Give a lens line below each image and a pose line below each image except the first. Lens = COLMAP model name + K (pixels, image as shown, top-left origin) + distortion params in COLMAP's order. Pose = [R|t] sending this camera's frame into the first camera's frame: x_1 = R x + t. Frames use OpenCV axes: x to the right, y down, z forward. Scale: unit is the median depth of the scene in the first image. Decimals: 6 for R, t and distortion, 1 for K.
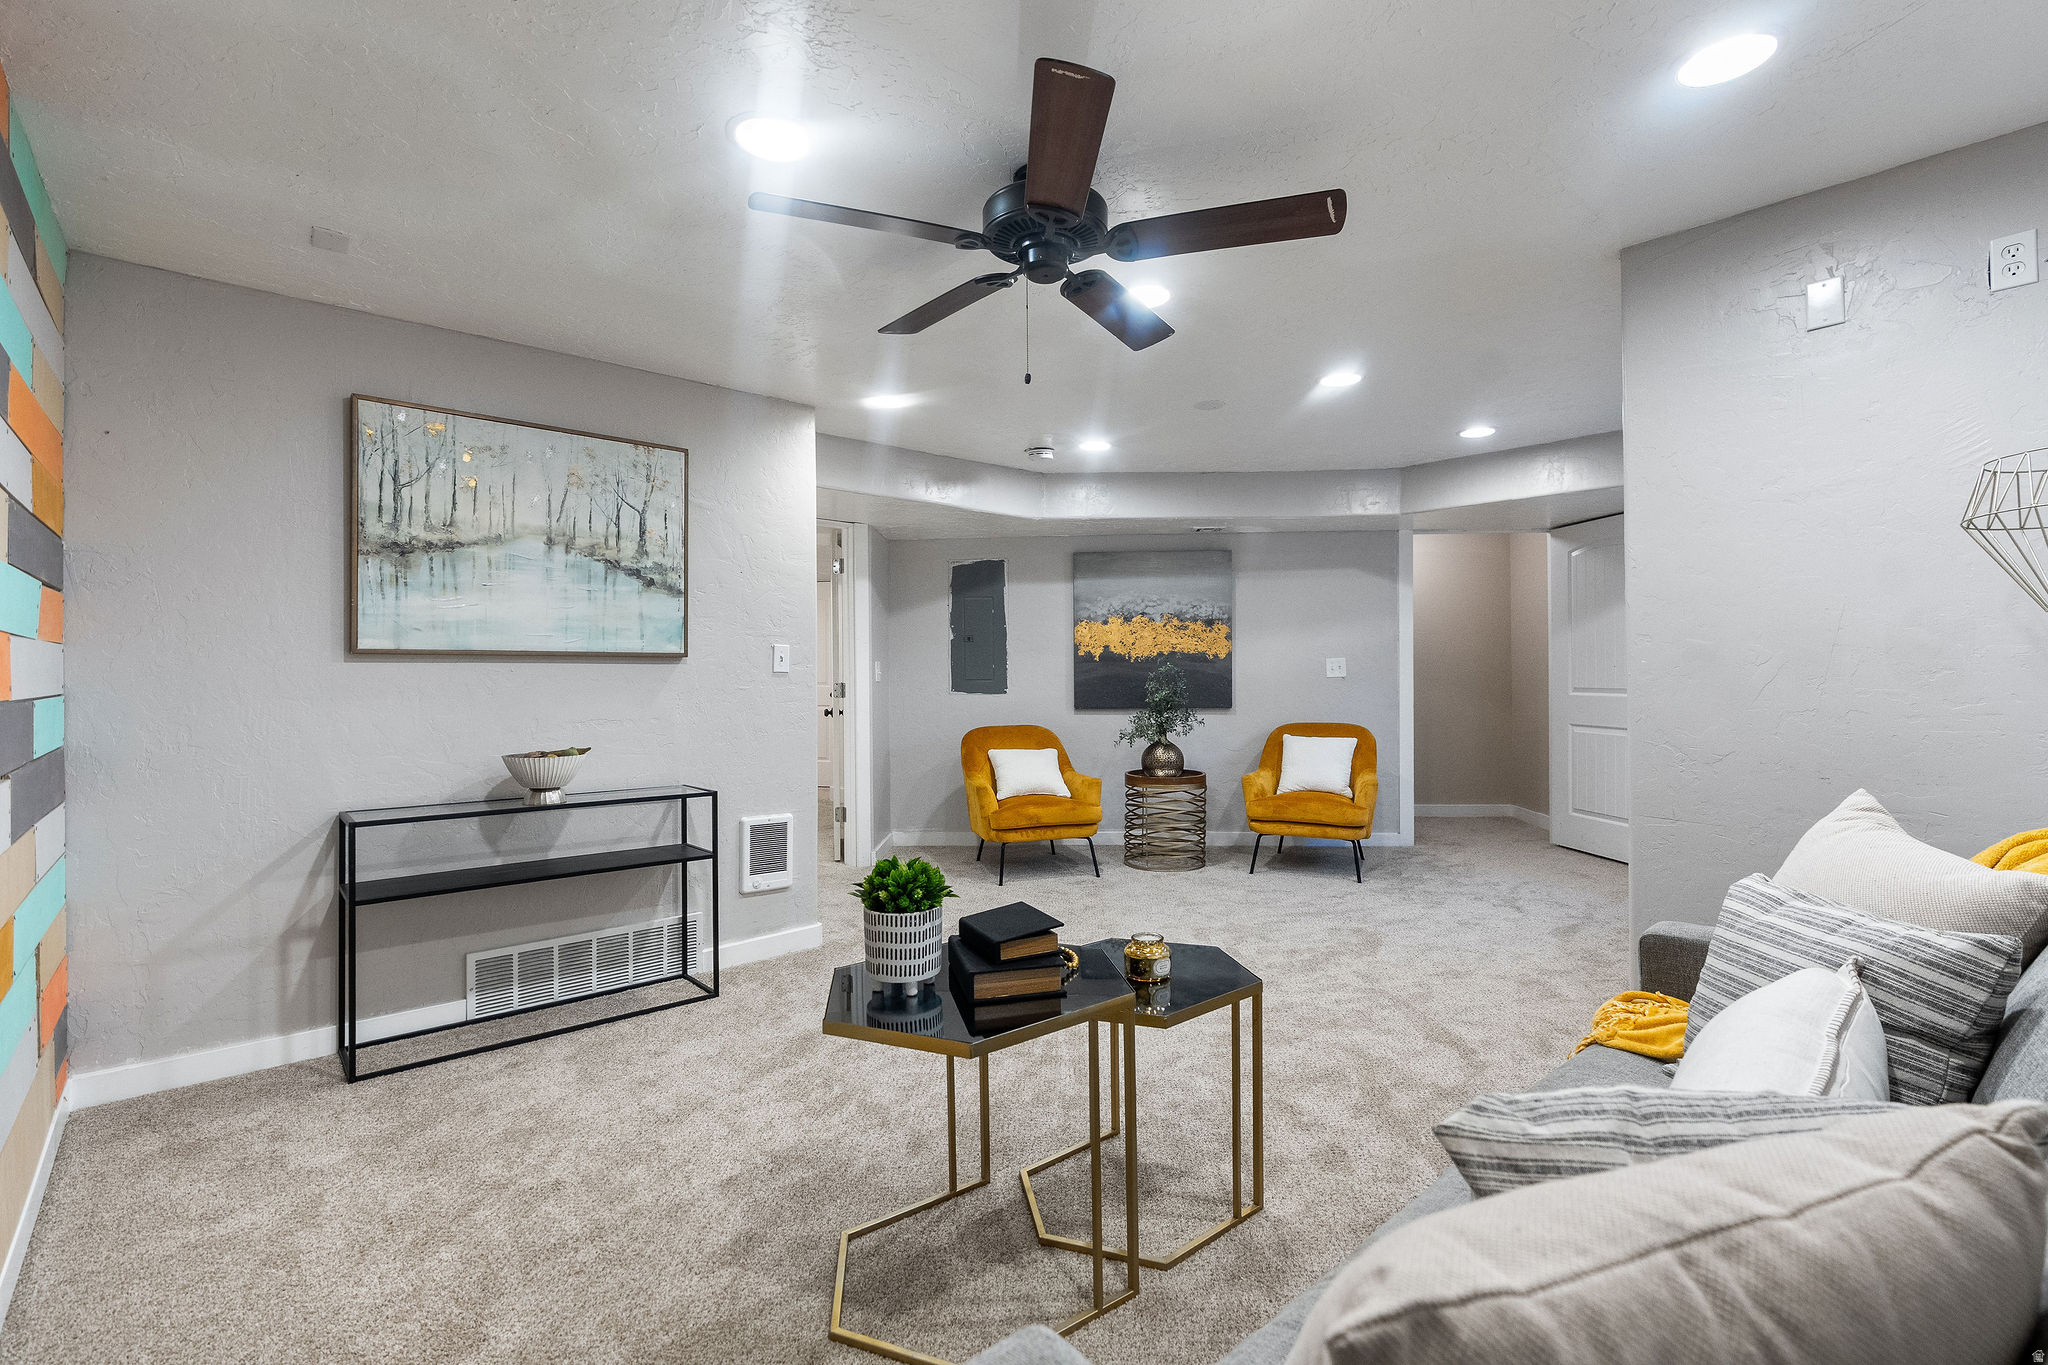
lens RADIAL K [[930.8, 0, 1018.6], [0, 930.8, 677.0], [0, 0, 1]] dist [-0.008276, 0.001450]
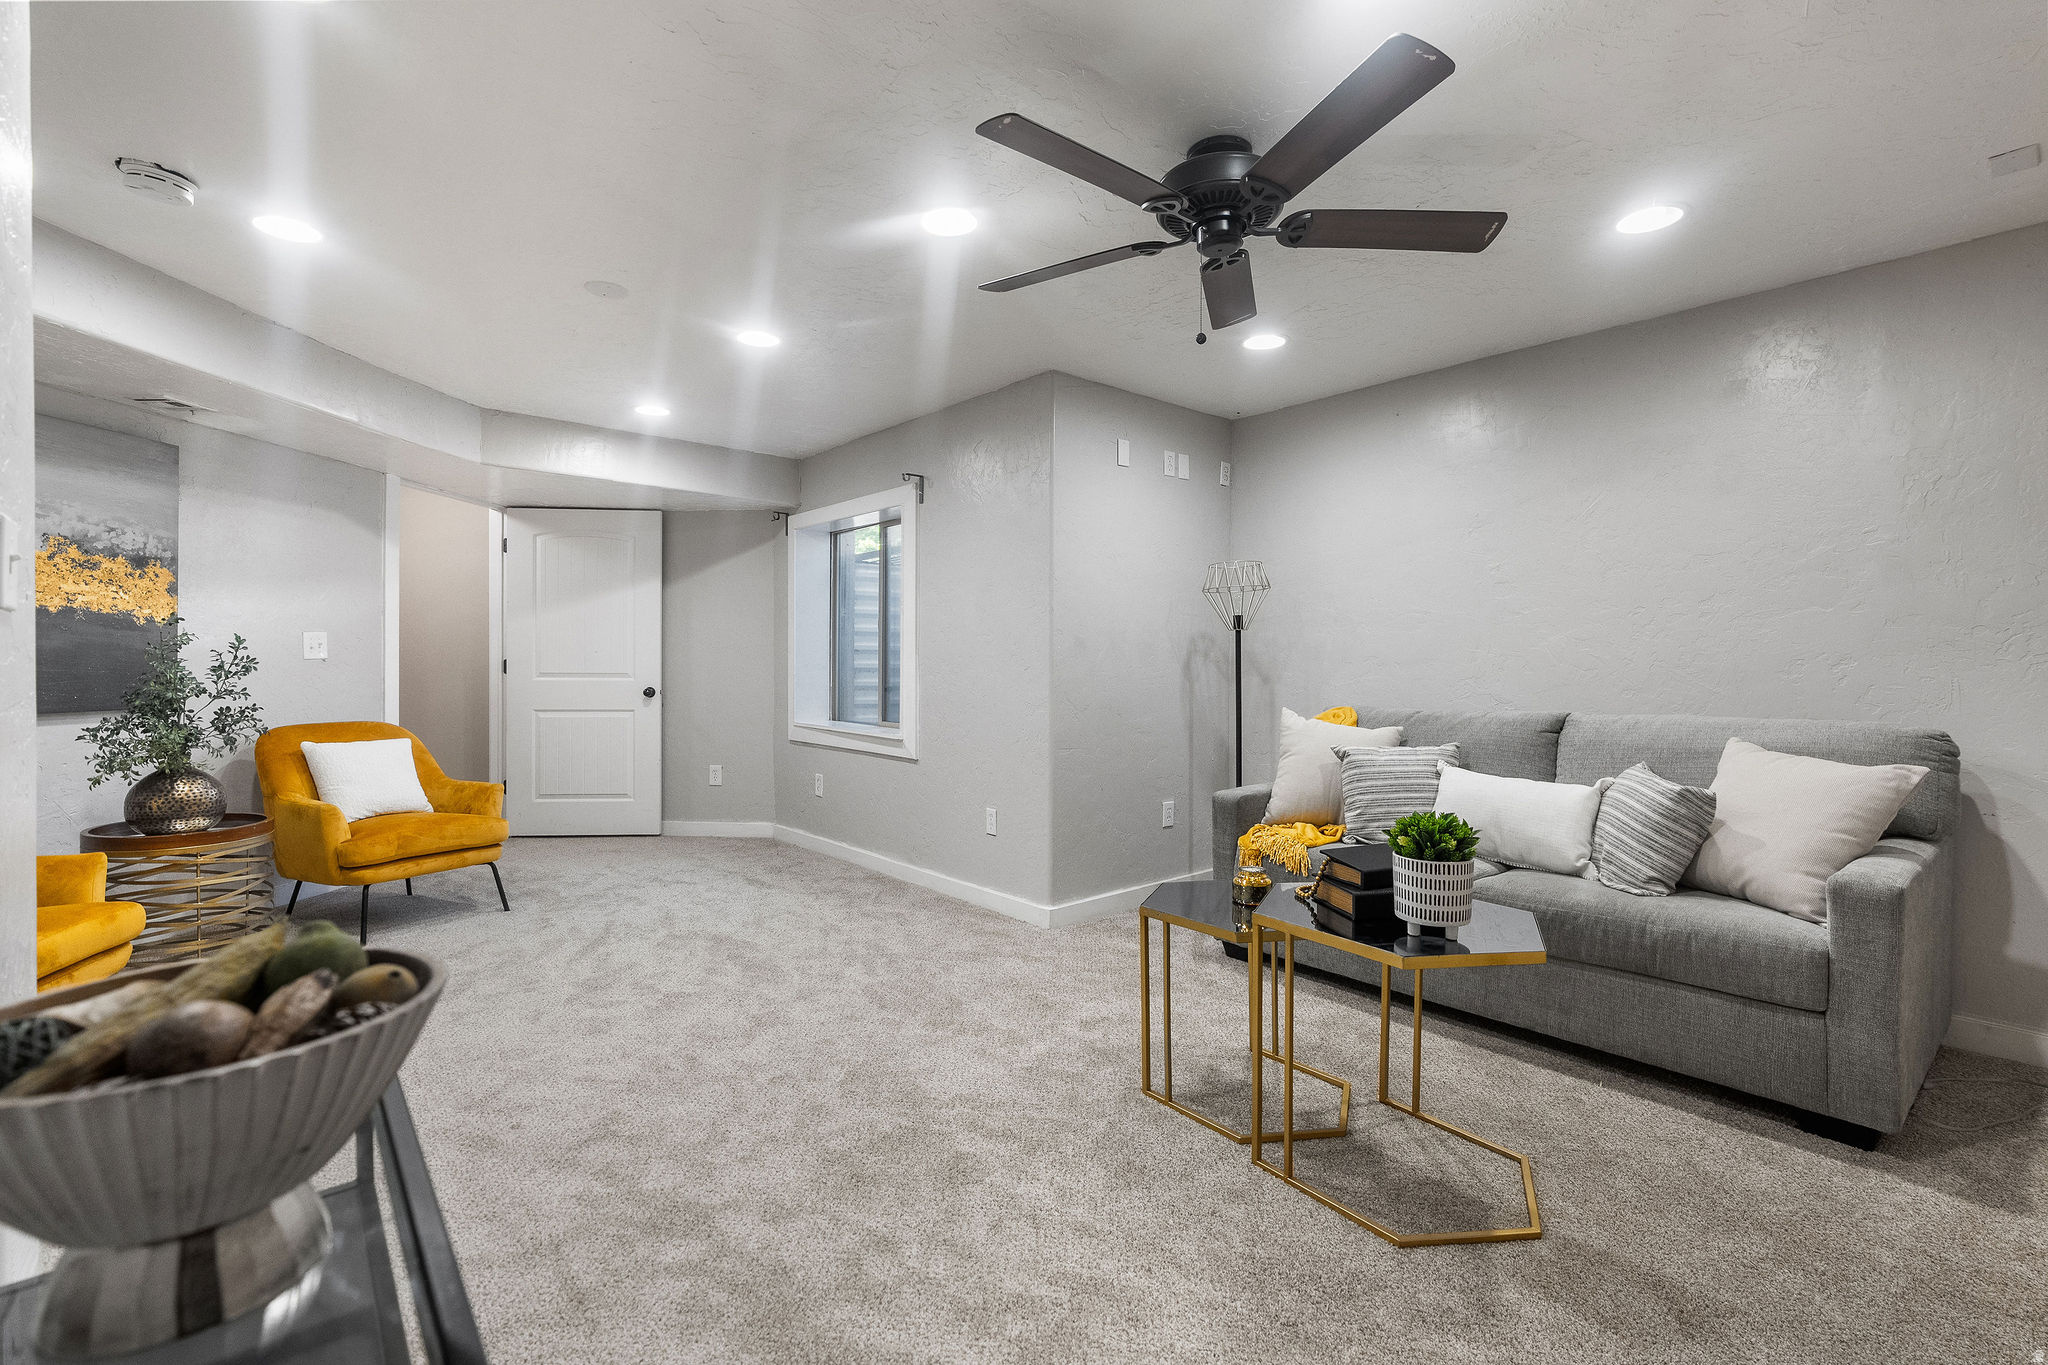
lens RADIAL K [[930.8, 0, 1022.2], [0, 930.8, 673.7], [0, 0, 1]] dist [-0.008276, 0.001450]
pose [[0.022103, -0.003011, 0.999751, -0.359333], [0.000653, 0.999995, 0.002997, 0.009878], [-0.999755, 0.000587, 0.022105, 0.438179]]
